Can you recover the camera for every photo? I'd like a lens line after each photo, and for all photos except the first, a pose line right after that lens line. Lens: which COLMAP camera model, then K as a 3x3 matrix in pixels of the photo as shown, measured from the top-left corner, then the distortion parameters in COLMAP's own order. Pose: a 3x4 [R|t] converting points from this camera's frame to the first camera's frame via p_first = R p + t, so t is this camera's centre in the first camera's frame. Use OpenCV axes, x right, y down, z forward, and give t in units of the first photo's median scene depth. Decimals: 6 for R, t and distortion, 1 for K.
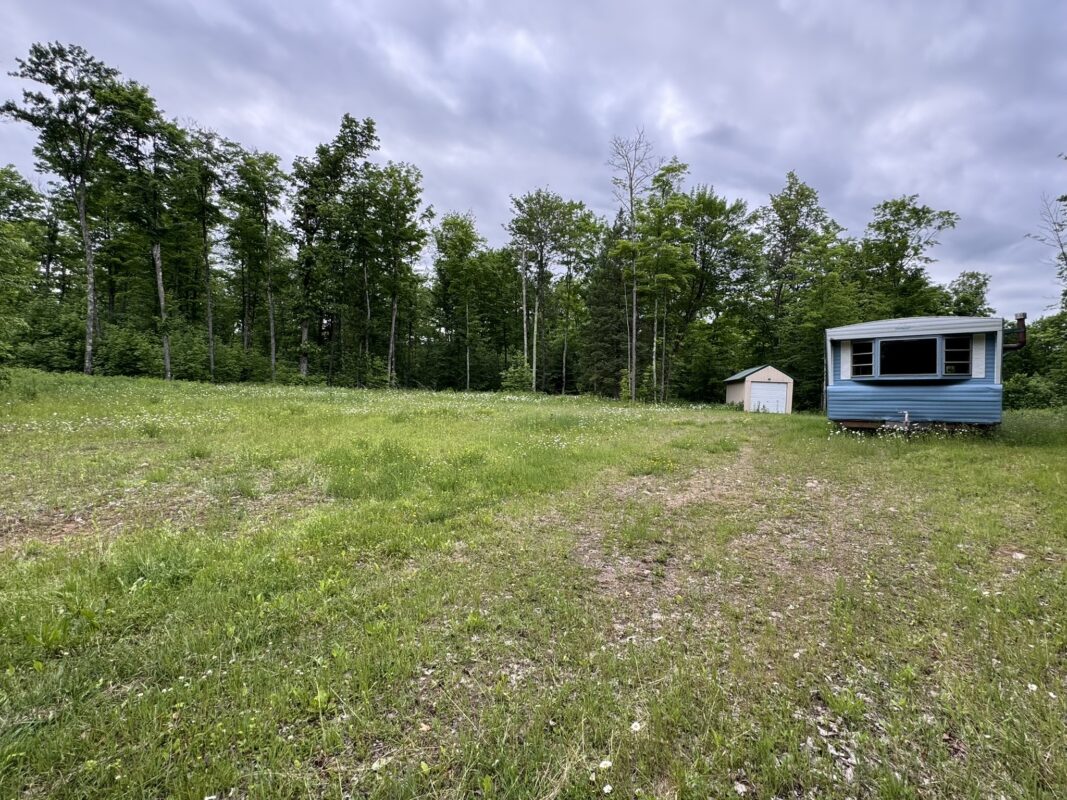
lens RADIAL K [[526.6, 0, 538.1], [0, 526.6, 396.2], [0, 0, 1]] dist [-0.000354, 0.000244]
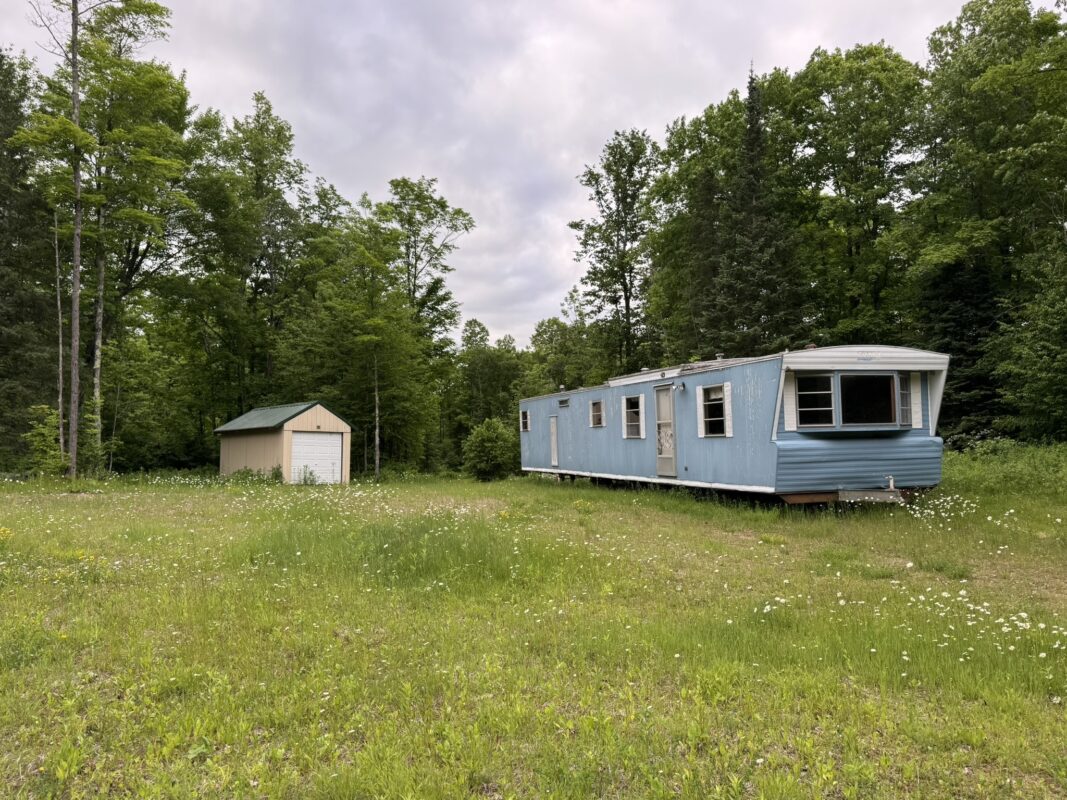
lens RADIAL K [[824.6, 0, 533.4], [0, 824.6, 399.0], [0, 0, 1]] dist [0.052100, -0.004846]
pose [[0.579975, 0.025783, 0.814226, -1.226778], [0.025434, 0.998439, -0.049733, -0.077323], [-0.814237, 0.049553, 0.578413, 1.824893]]
